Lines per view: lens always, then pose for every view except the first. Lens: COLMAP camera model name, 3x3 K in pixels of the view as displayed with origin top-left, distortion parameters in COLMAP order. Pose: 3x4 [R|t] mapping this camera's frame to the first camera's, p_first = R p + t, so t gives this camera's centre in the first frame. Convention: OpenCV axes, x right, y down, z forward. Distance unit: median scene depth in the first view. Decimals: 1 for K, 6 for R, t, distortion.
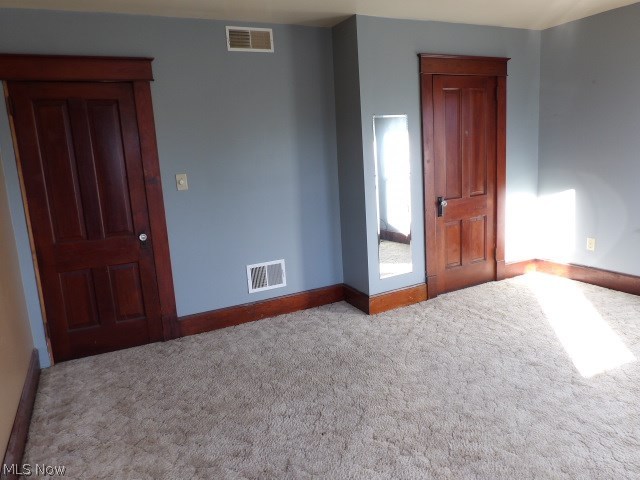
lens RADIAL K [[450.4, 0, 315.7], [0, 450.4, 240.0], [0, 0, 1]] dist [-0.035314, 0.017672]
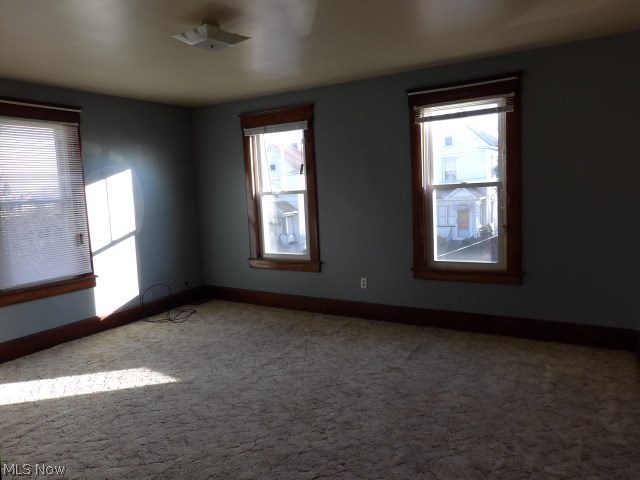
lens RADIAL K [[450.4, 0, 319.6], [0, 450.4, 239.2], [0, 0, 1]] dist [-0.035314, 0.017672]
pose [[-0.530336, -0.010518, 0.847723, -0.646884], [0.236352, 0.958445, 0.159754, -0.174634], [-0.814176, 0.285084, -0.505811, 1.157409]]
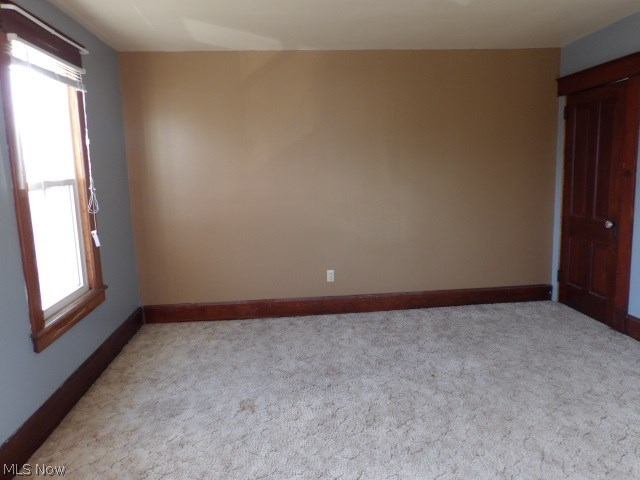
lens RADIAL K [[450.4, 0, 316.9], [0, 450.4, 237.6], [0, 0, 1]] dist [-0.035314, 0.017672]
pose [[-0.360400, 0.213040, -0.908144, 1.025030], [-0.125250, 0.953702, 0.273433, -0.219284], [0.924351, 0.212290, -0.317031, 0.843721]]
